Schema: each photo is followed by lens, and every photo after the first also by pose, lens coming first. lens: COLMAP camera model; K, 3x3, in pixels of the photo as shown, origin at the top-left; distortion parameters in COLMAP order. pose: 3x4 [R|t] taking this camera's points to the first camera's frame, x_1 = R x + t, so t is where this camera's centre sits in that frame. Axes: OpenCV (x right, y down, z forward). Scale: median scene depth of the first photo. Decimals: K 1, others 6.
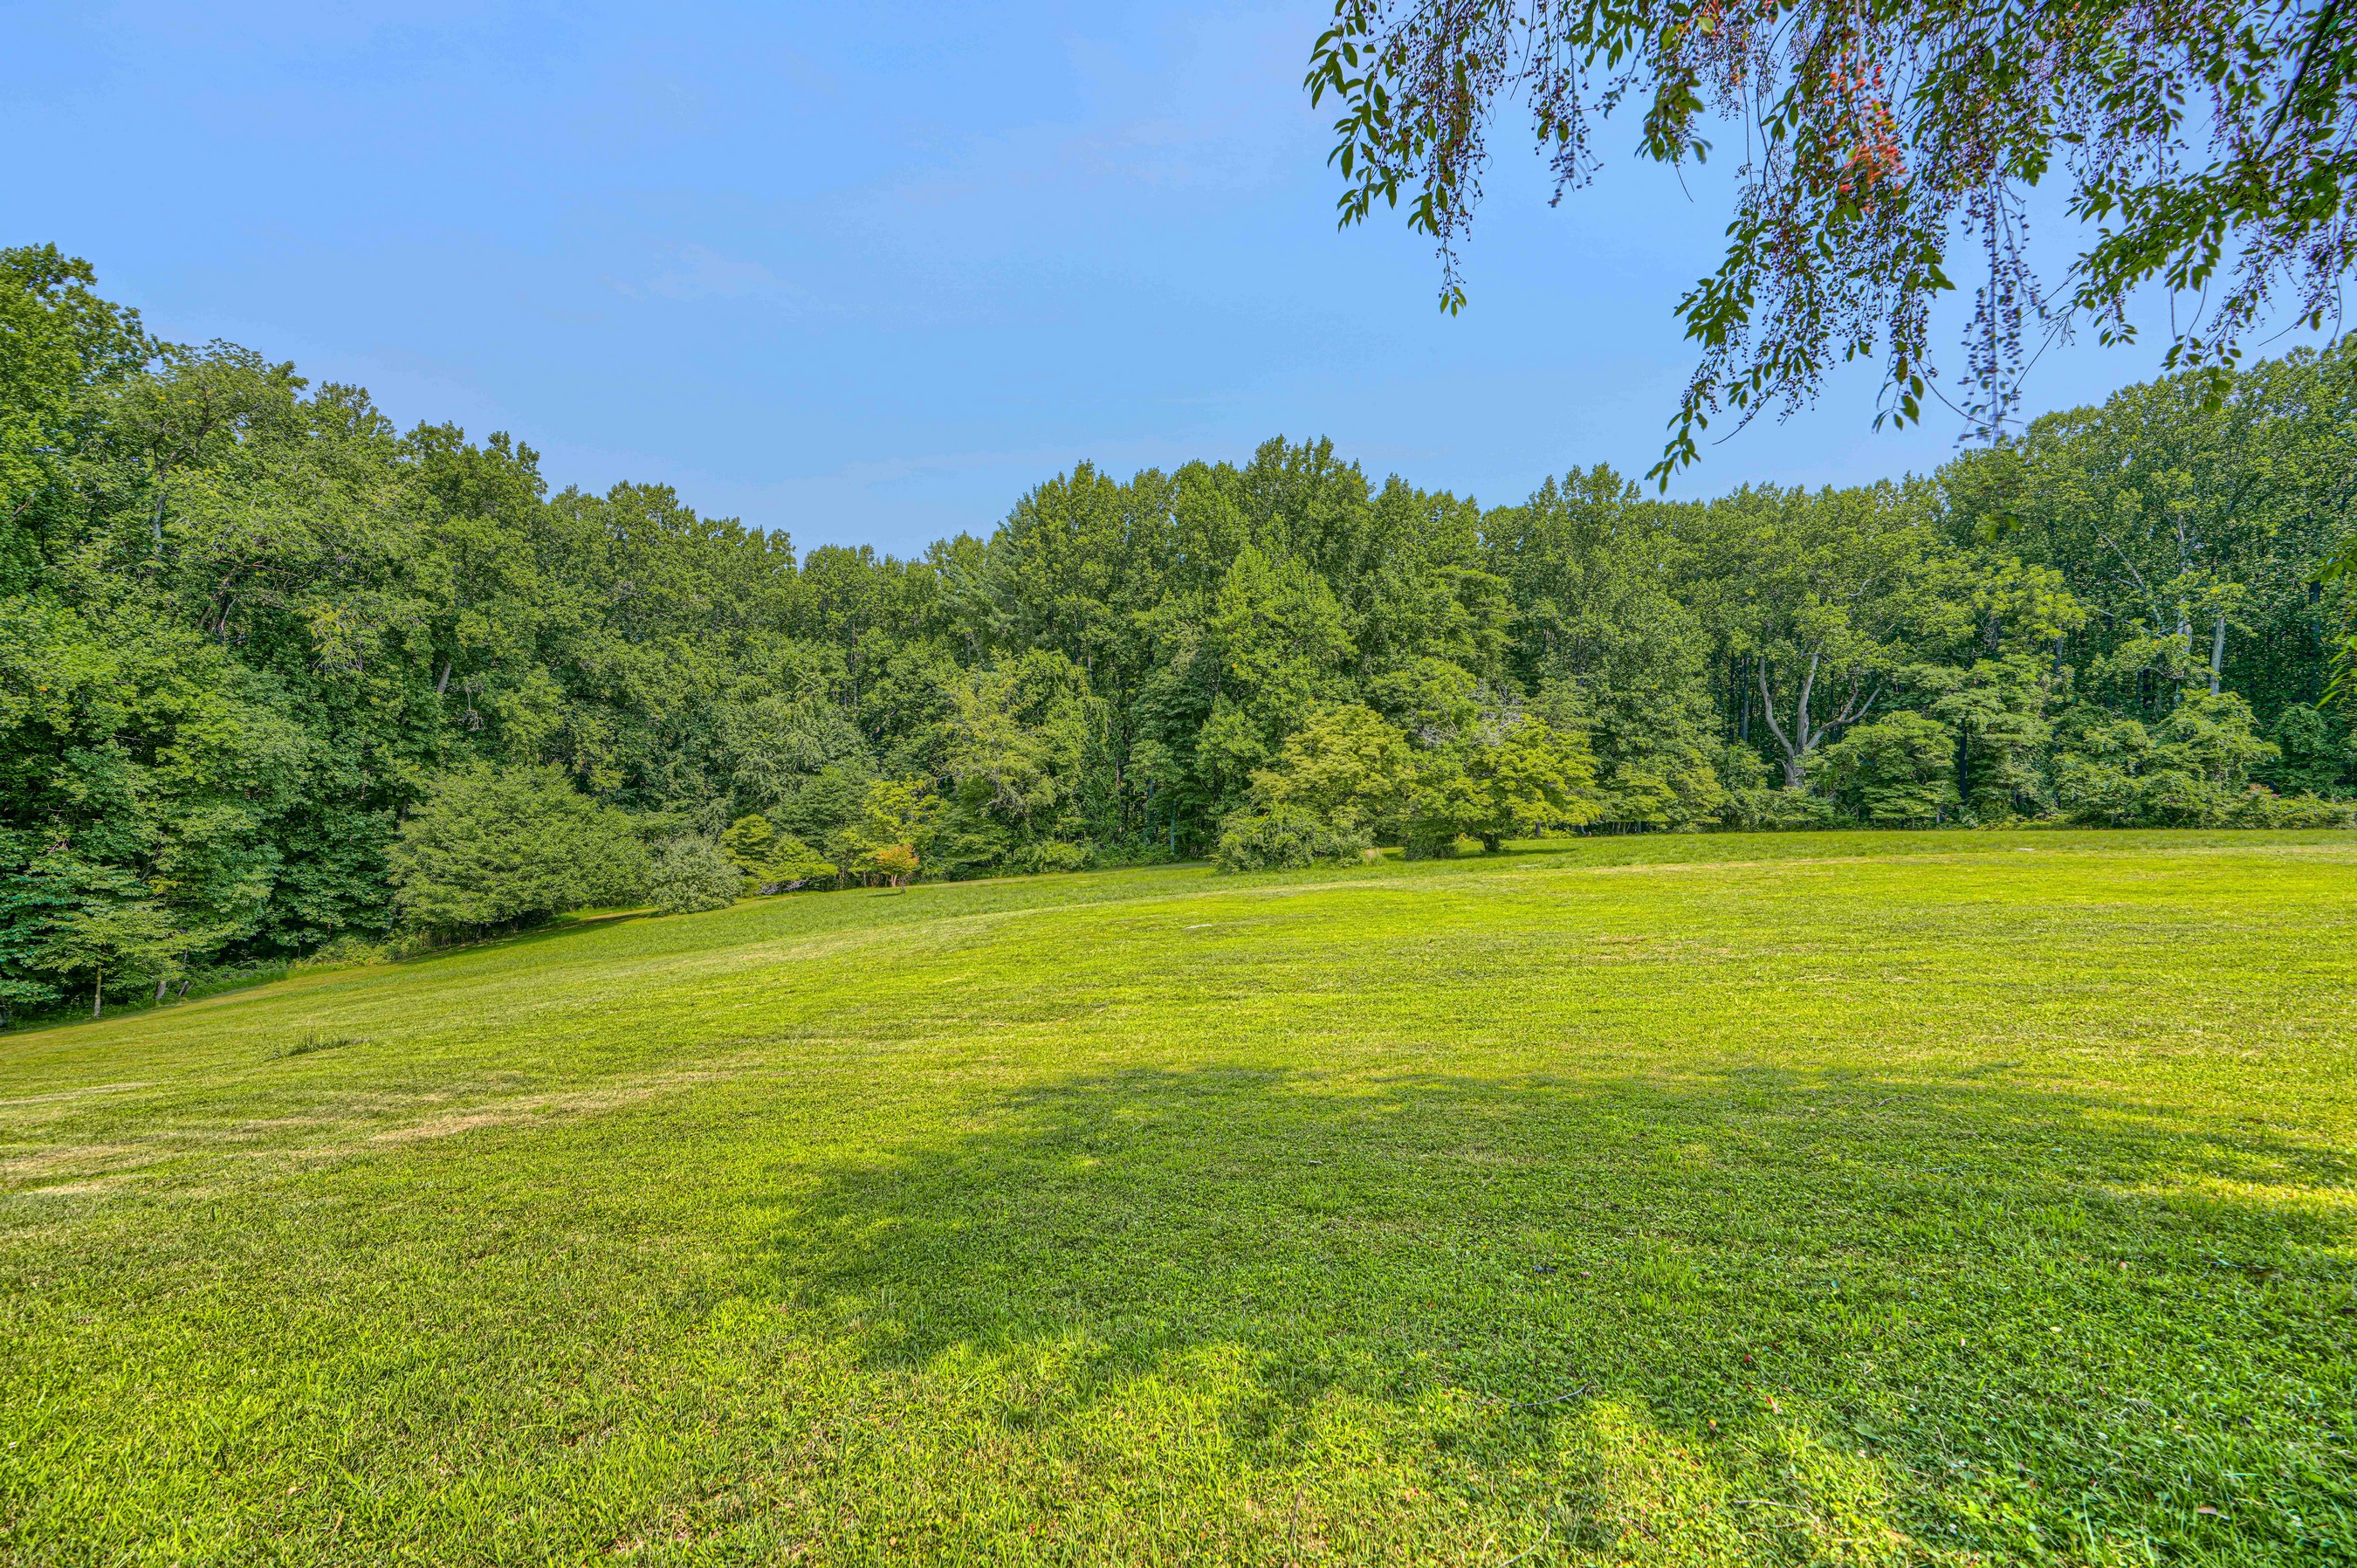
lens RADIAL K [[1110.4, 0, 1155.4], [0, 1110.4, 783.9], [0, 0, 1]] dist [-0.001536, -0.000566]
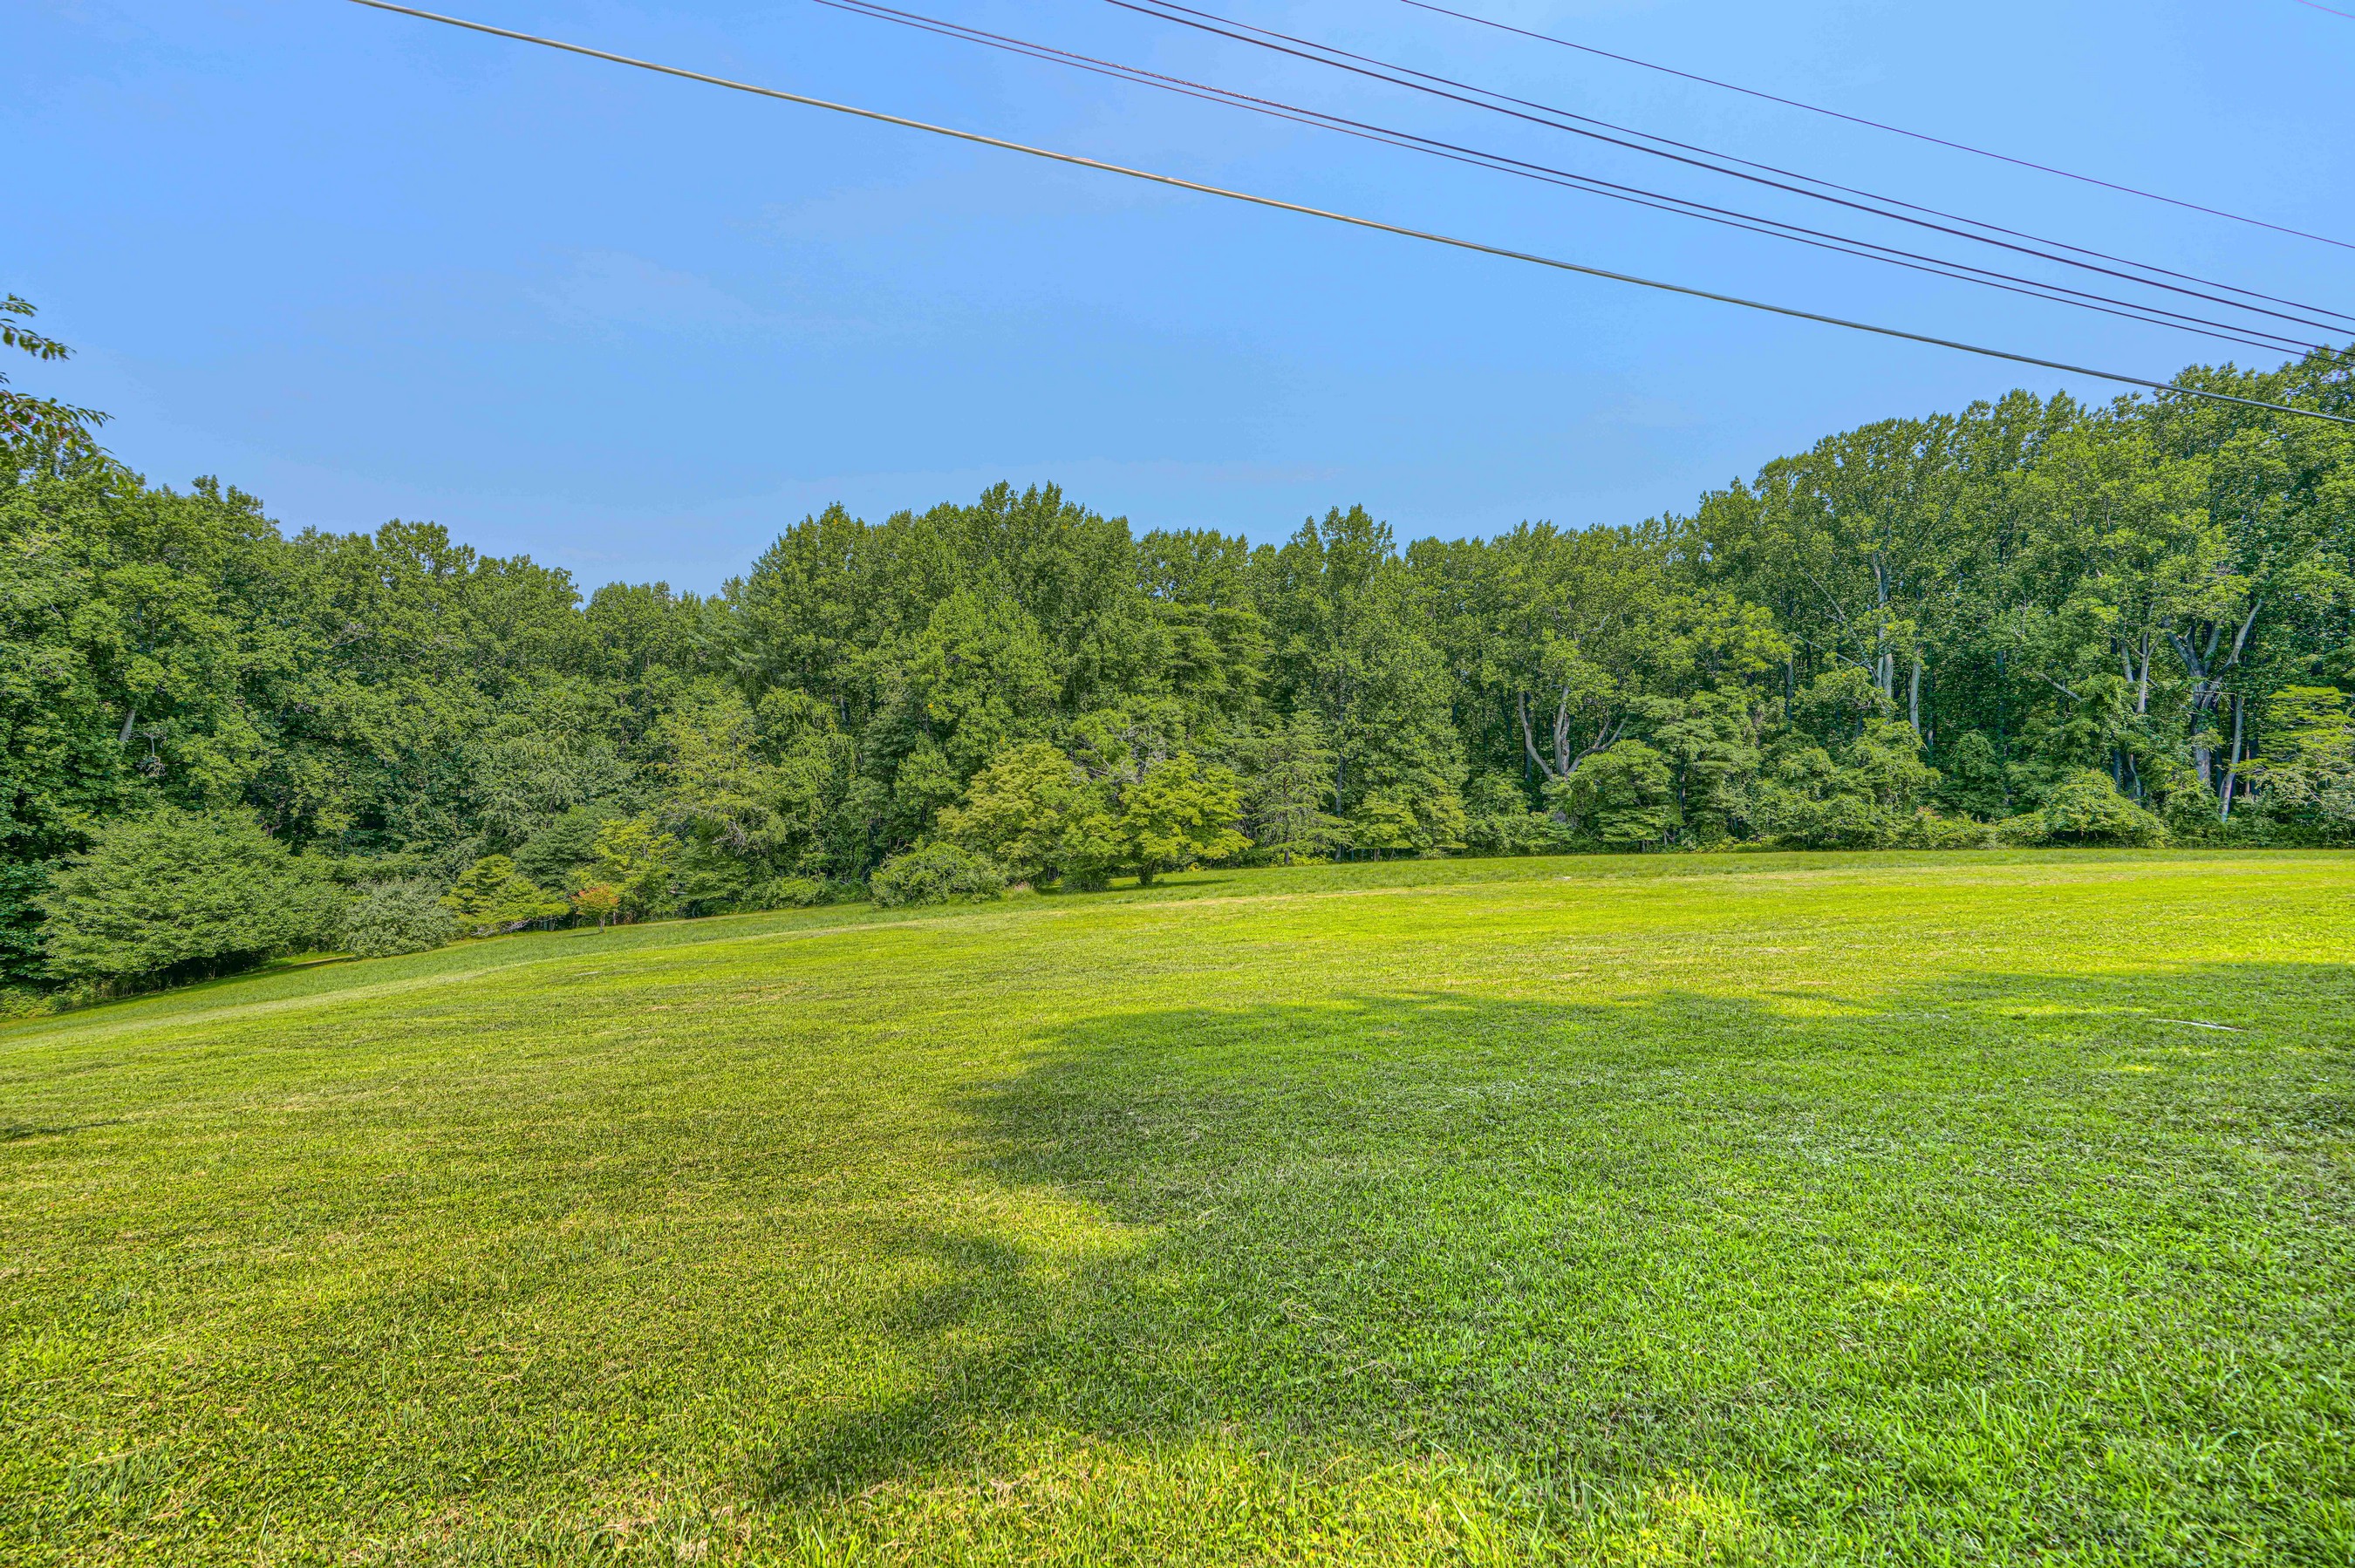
lens RADIAL K [[1109.3, 0, 1181.0], [0, 1109.3, 778.3], [0, 0, 1]] dist [-0.001536, -0.000566]
pose [[0.998427, -0.010843, 0.055006, 0.203643], [0.012185, 0.999635, -0.024119, -0.009605], [-0.054724, 0.024752, 0.998195, -0.032127]]
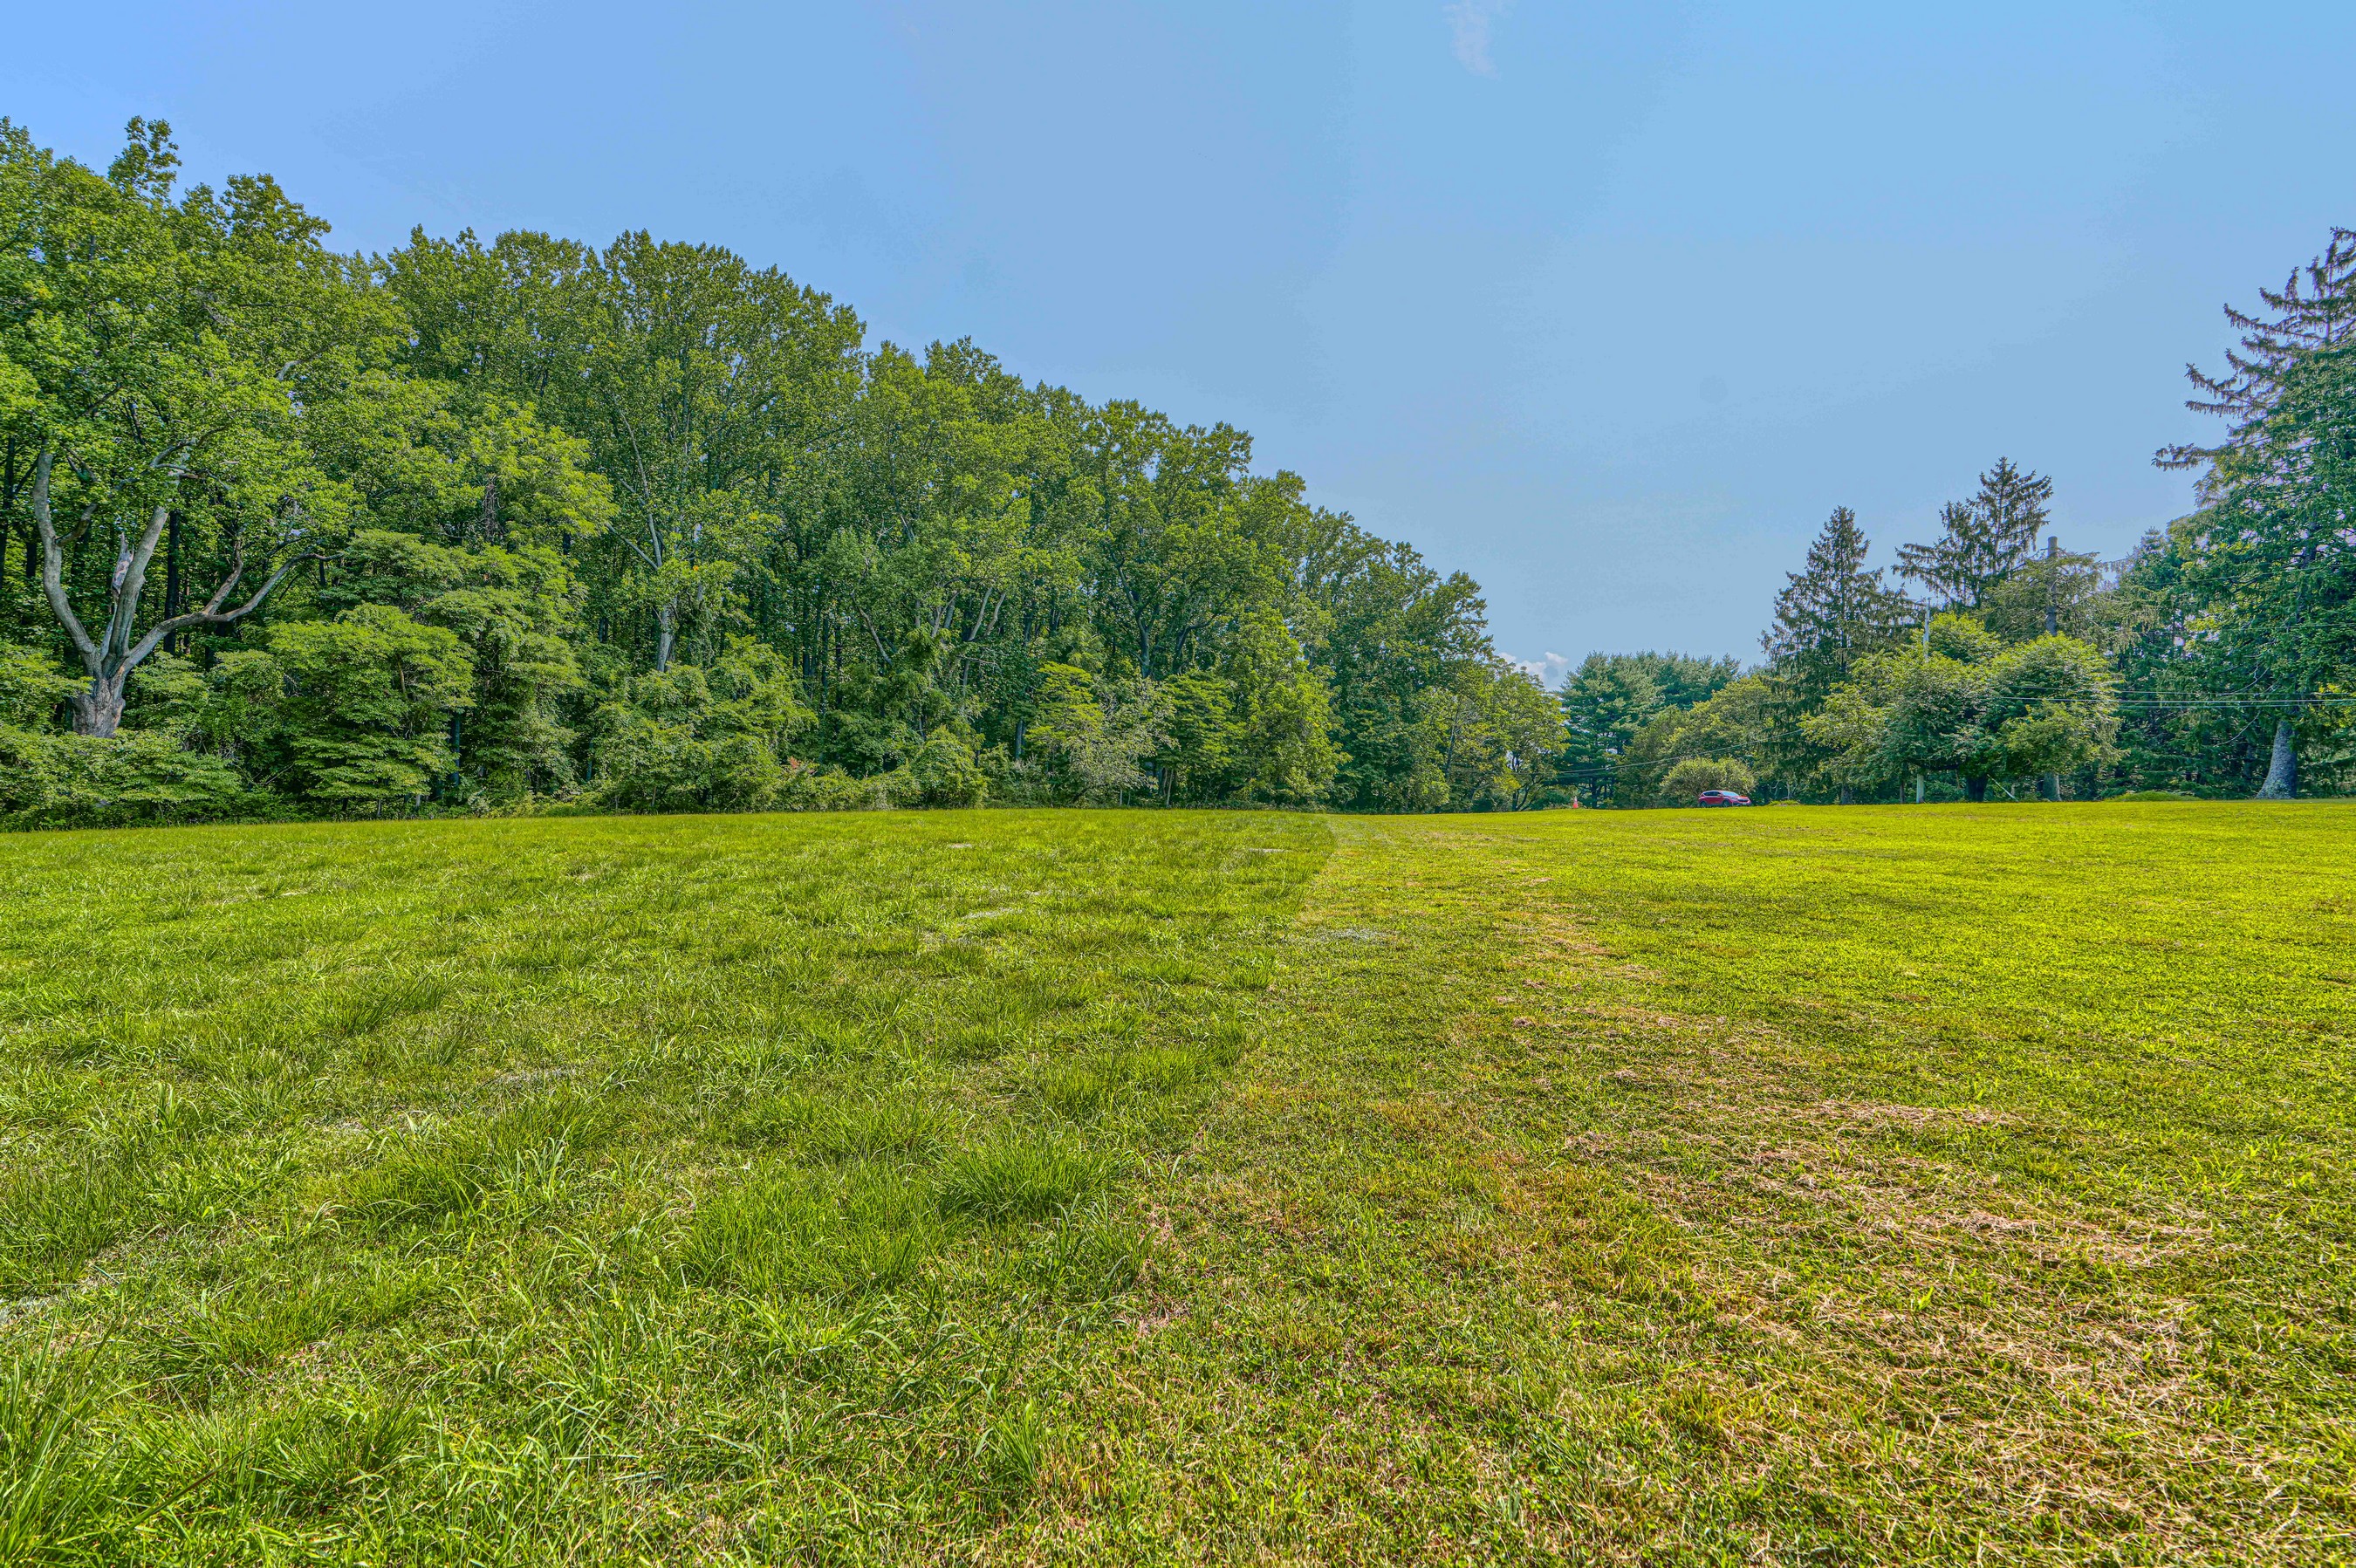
lens RADIAL K [[1109.9, 0, 1158.7], [0, 1109.9, 780.3], [0, 0, 1]] dist [-0.001536, -0.000566]
pose [[0.152226, 0.018287, 0.988177, 0.198200], [-0.029098, 0.999478, -0.014014, 0.020422], [-0.987917, -0.026620, 0.152679, 0.565883]]
